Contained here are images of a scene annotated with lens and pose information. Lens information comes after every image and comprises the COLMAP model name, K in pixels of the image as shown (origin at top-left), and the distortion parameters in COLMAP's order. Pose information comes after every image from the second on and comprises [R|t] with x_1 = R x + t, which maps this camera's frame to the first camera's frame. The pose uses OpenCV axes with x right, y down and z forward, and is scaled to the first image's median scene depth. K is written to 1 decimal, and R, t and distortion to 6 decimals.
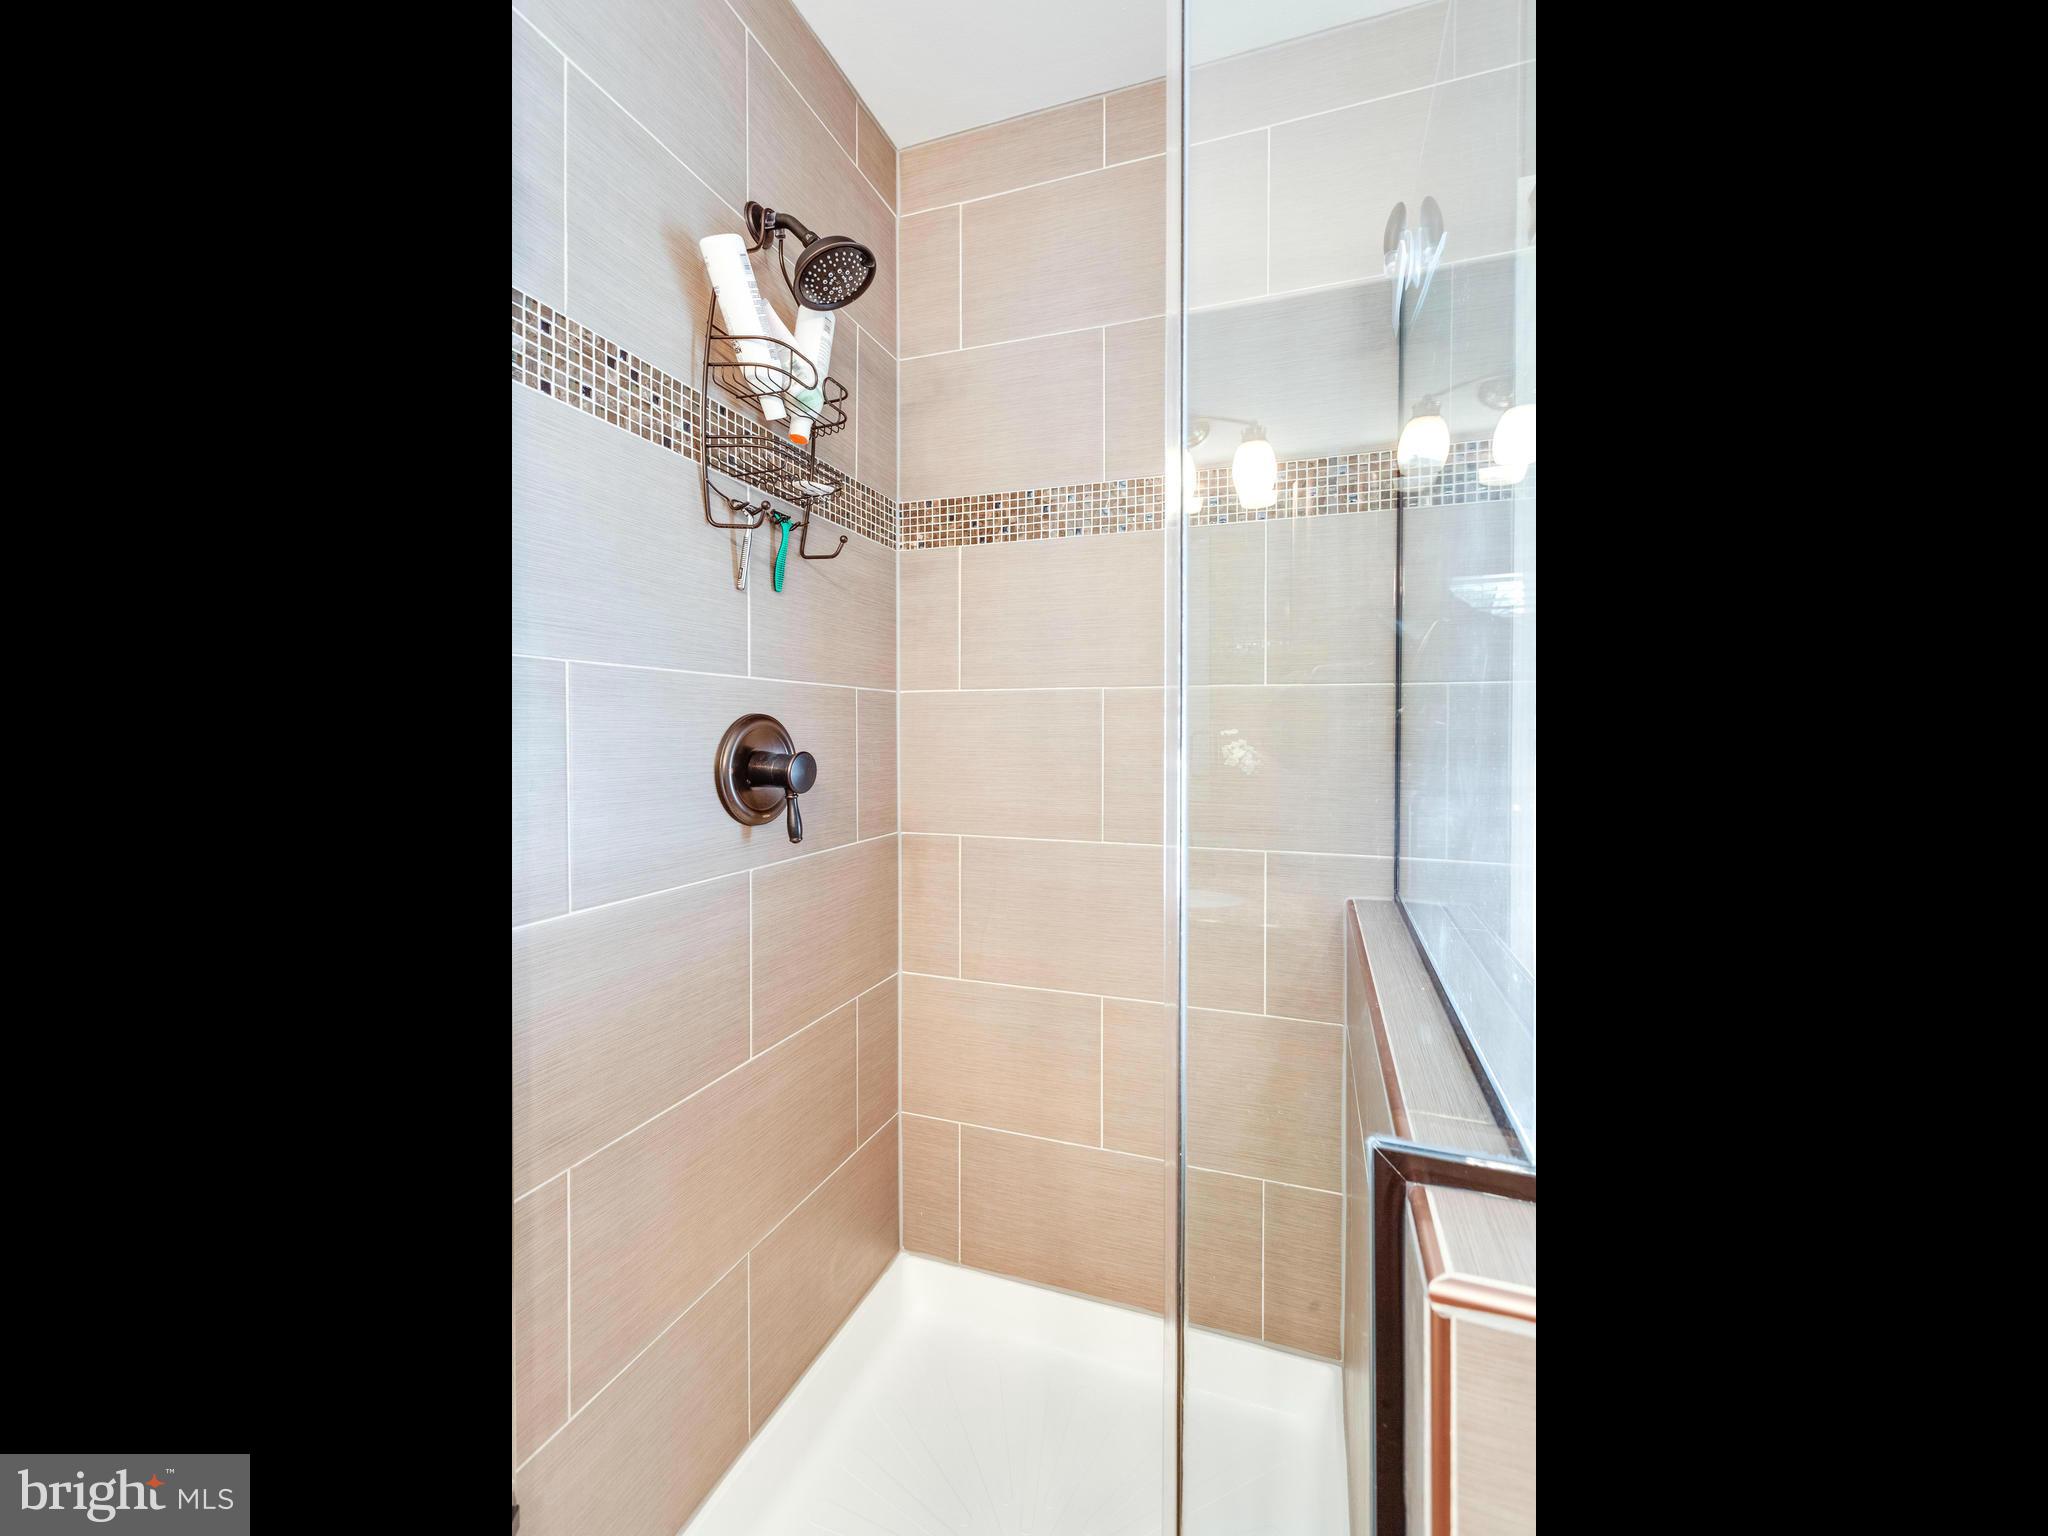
lens RADIAL K [[770.1, 0, 1026.3], [0, 770.1, 744.8], [0, 0, 1]] dist [0.000245, 0.000088]
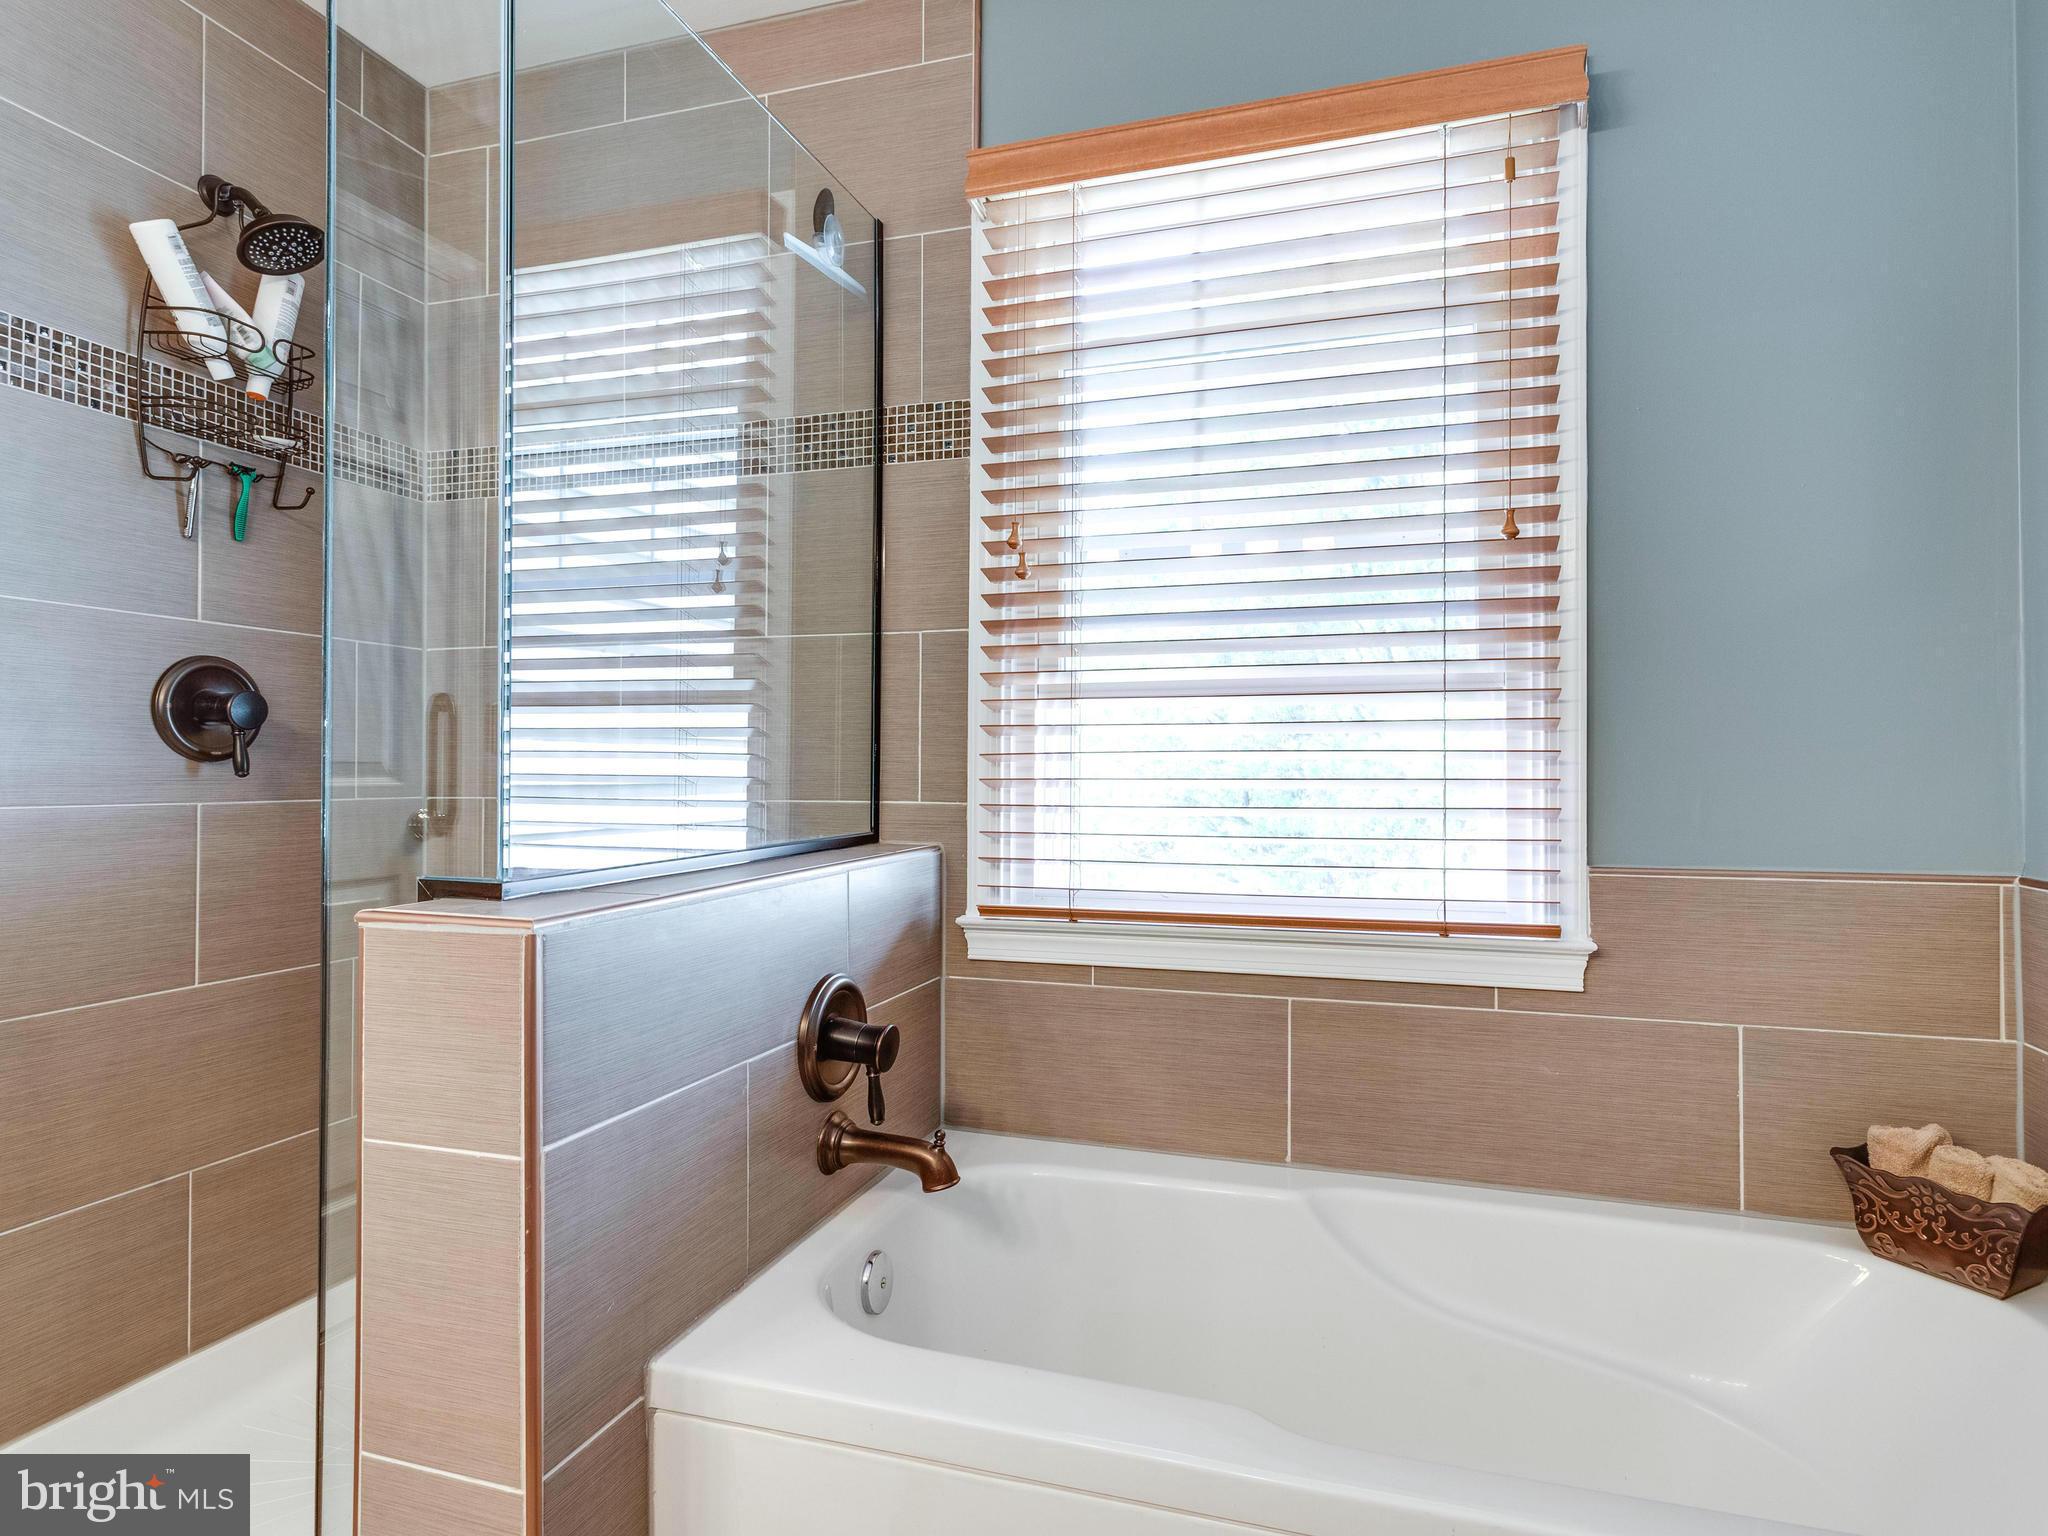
lens RADIAL K [[1163.1, 0, 1027.5], [0, 1163.1, 760.3], [0, 0, 1]] dist [0.003896, 0.002278]
pose [[0.998849, -0.005116, 0.047690, 0.723064], [0.006473, 0.999577, -0.028345, 0.162211], [-0.047525, 0.028621, 0.998460, -0.667196]]
